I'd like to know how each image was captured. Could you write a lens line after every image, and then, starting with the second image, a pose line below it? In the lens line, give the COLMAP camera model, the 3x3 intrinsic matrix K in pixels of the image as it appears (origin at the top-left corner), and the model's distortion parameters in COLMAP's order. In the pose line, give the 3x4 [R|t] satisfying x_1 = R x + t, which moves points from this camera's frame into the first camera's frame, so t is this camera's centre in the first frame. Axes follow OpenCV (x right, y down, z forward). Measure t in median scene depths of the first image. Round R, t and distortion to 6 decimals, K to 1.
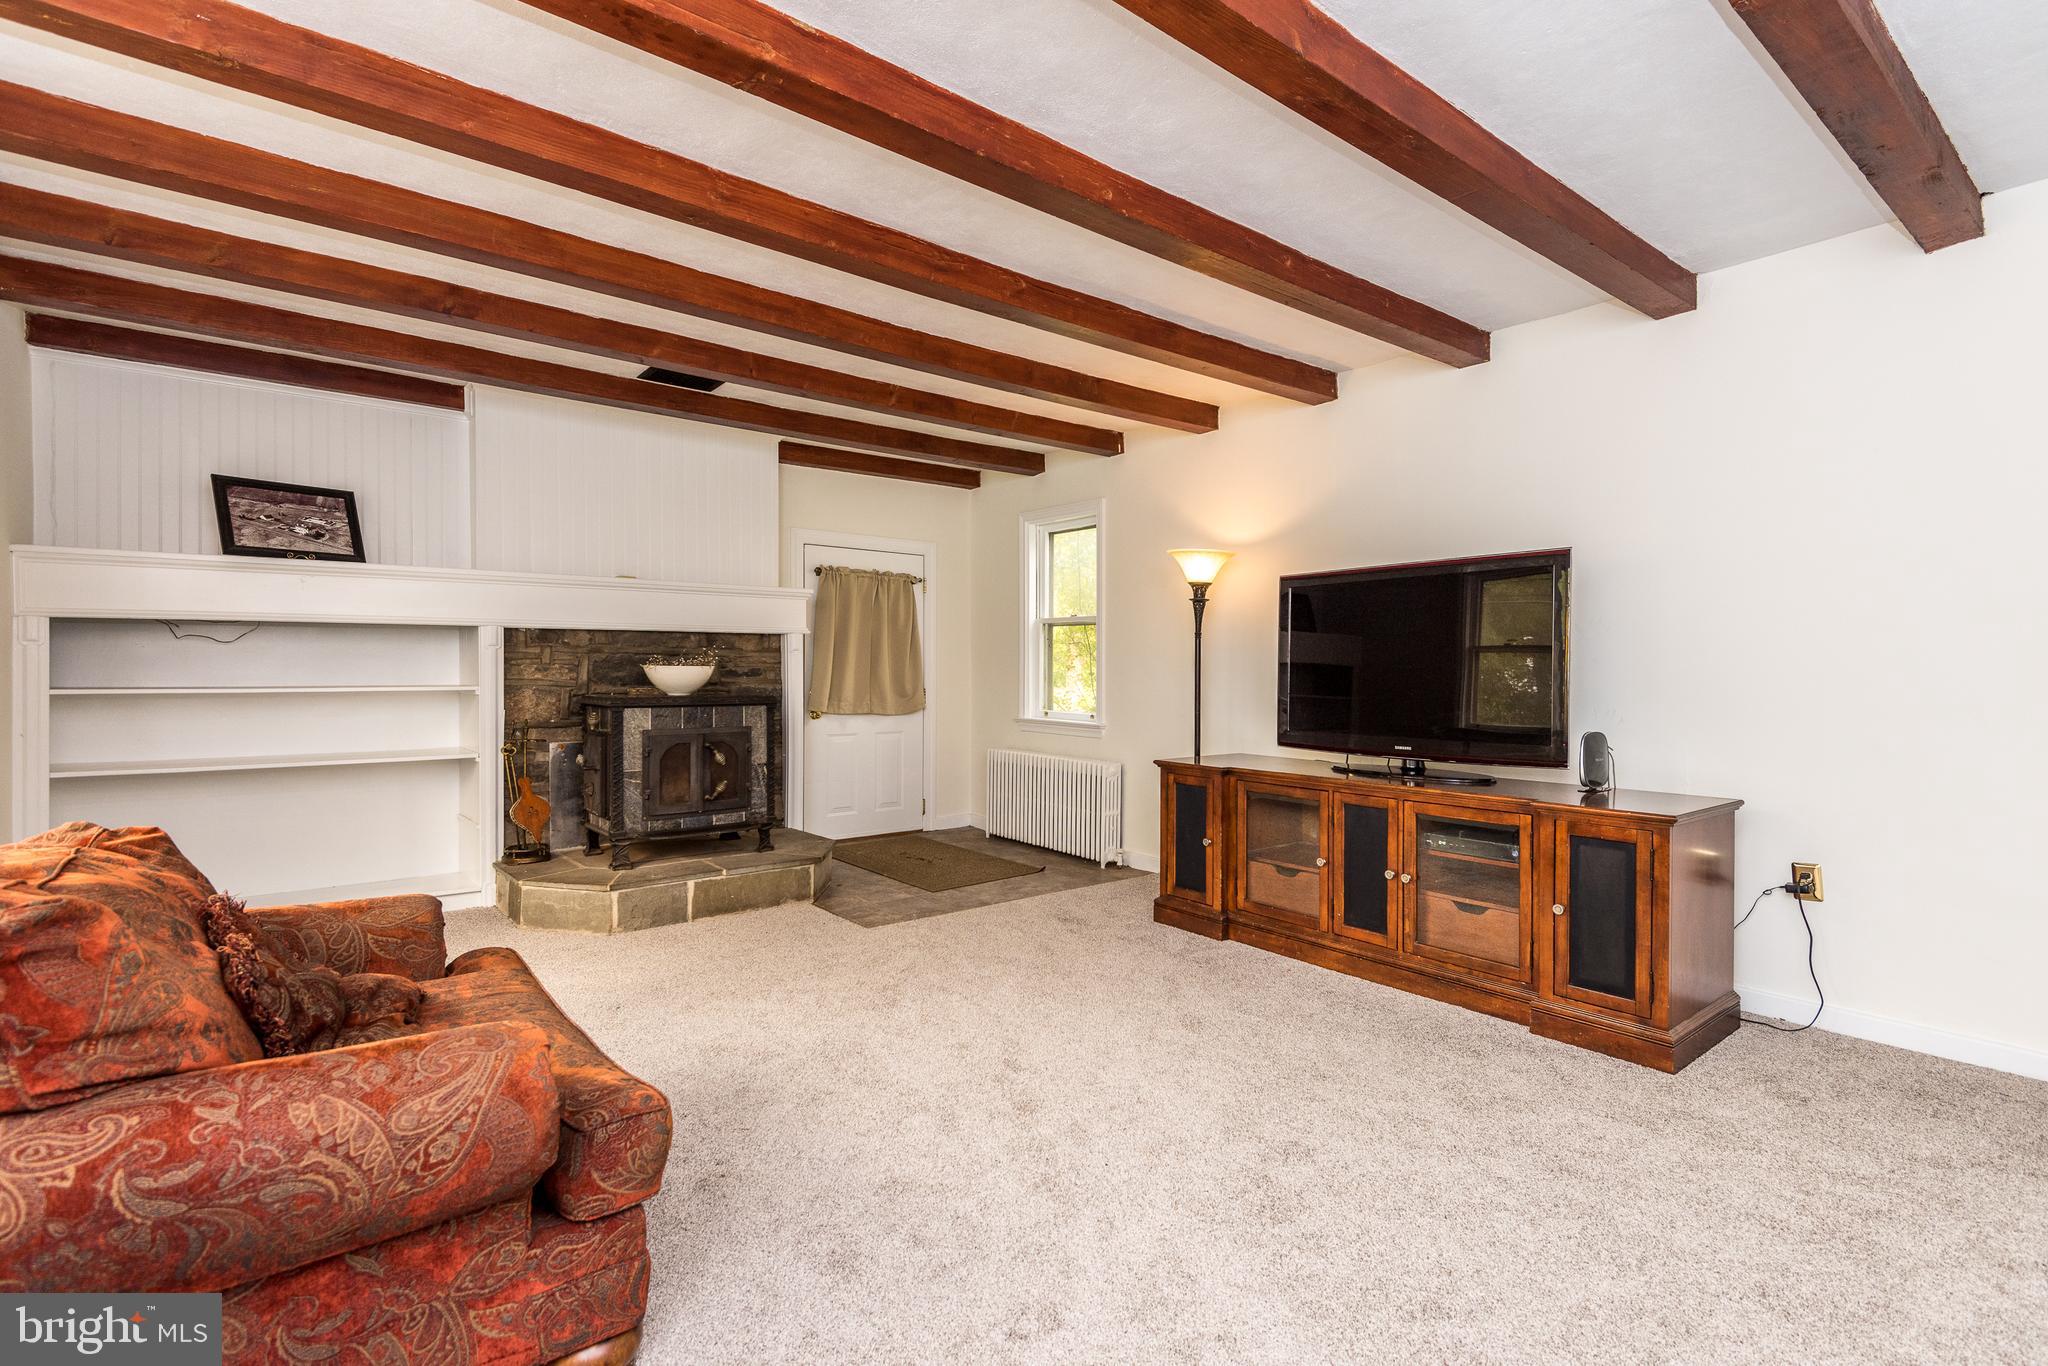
lens RADIAL K [[962.2, 0, 1035.6], [0, 962.2, 681.6], [0, 0, 1]] dist [0.030090, -0.003889]
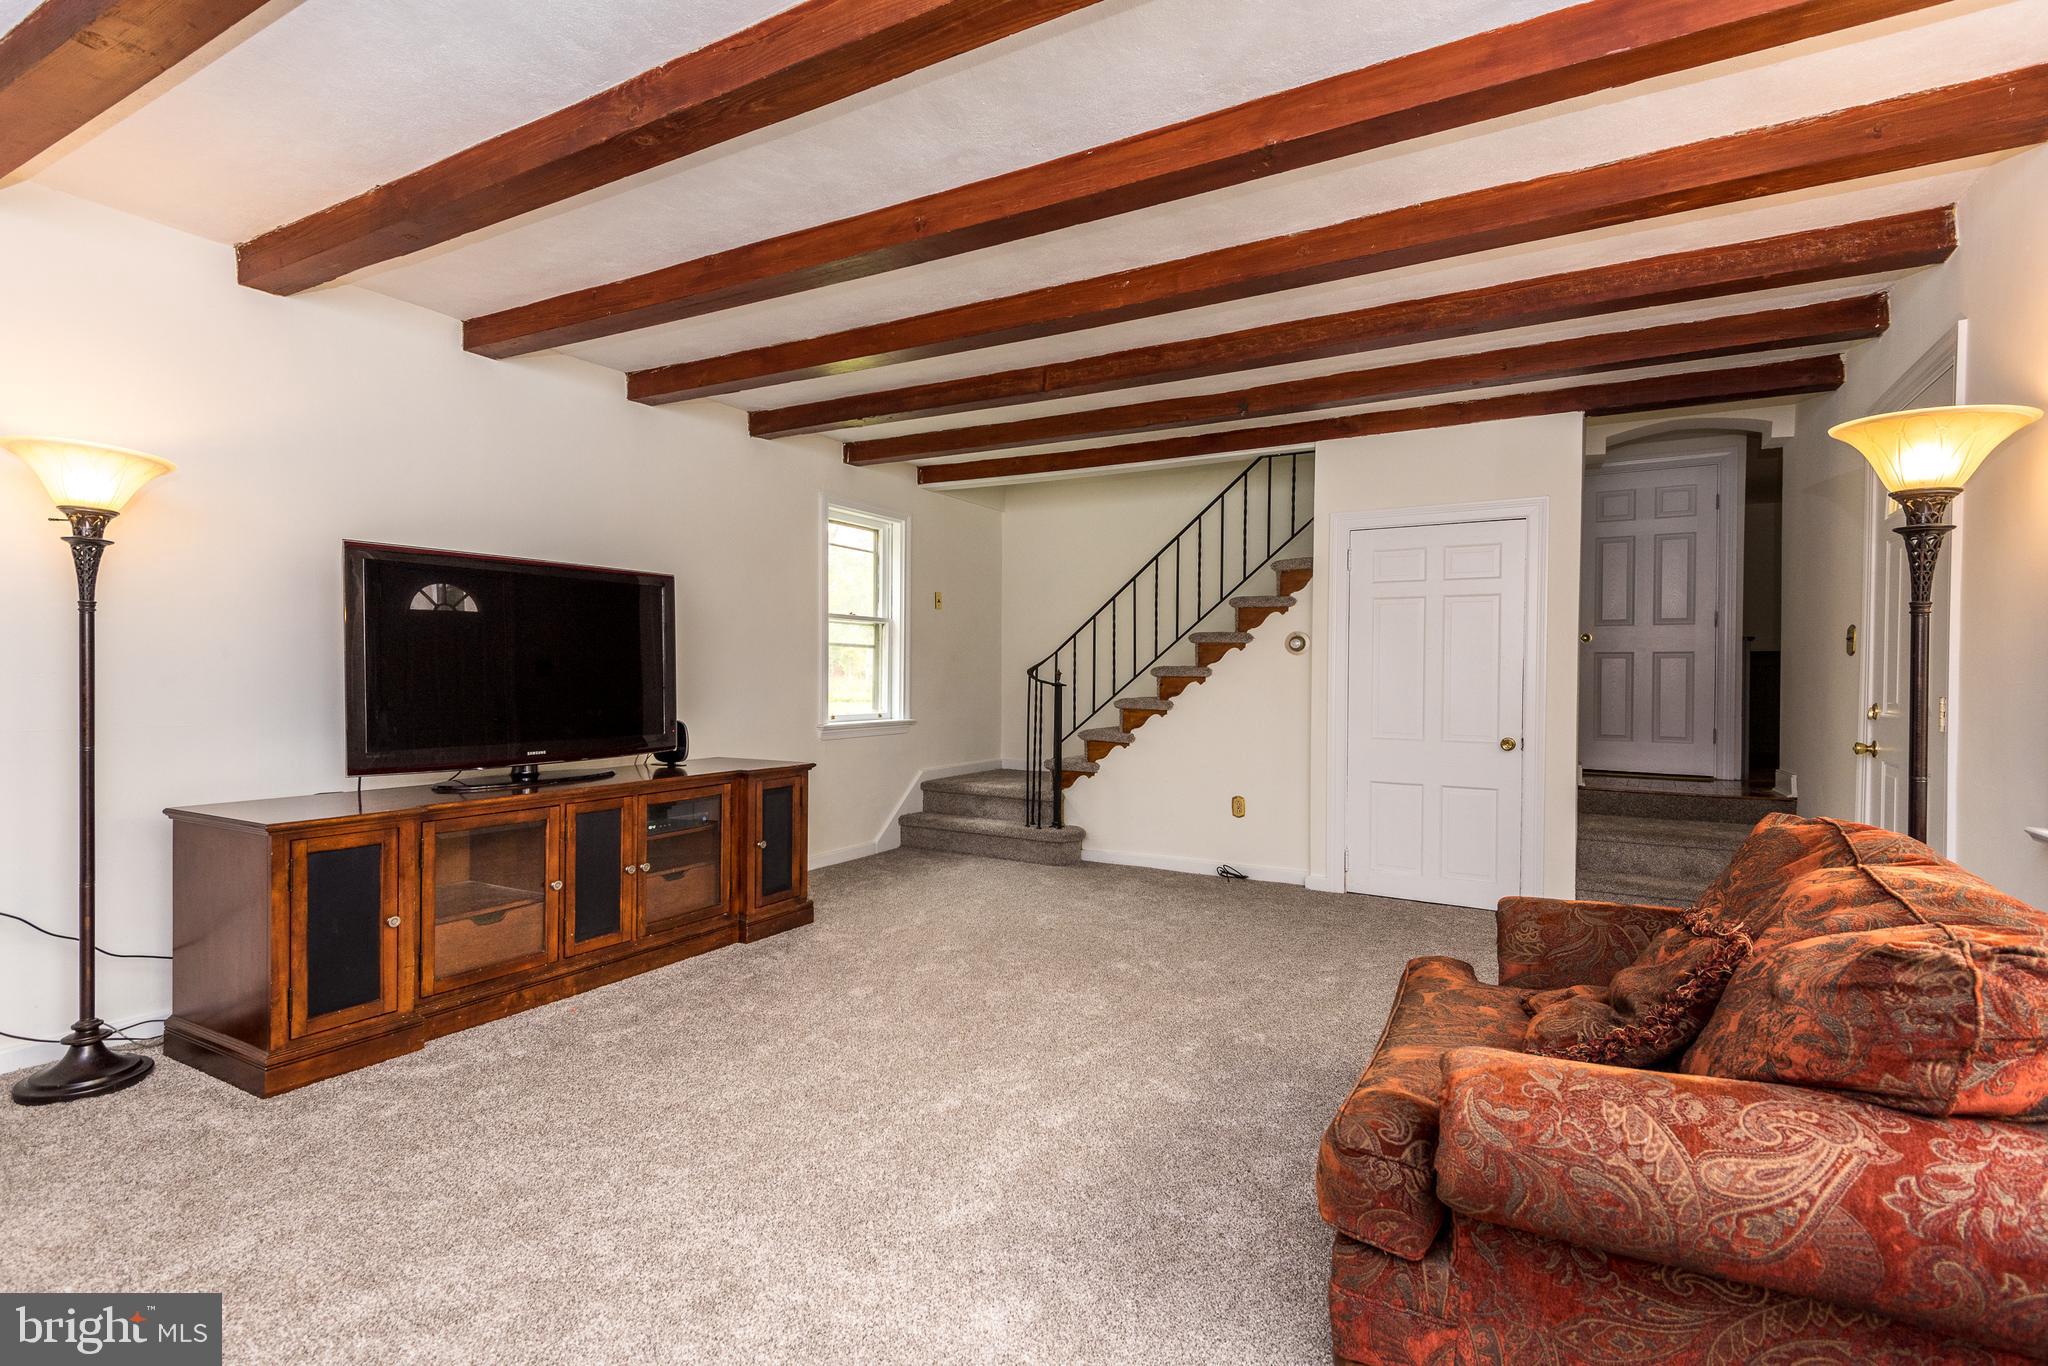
lens RADIAL K [[962.2, 0, 1031.8], [0, 962.2, 681.3], [0, 0, 1]] dist [0.030090, -0.003889]
pose [[-0.370840, -0.012908, 0.928607, -0.647252], [0.004698, 0.999865, 0.015774, -0.014126], [-0.928685, 0.010212, -0.370729, 0.843332]]
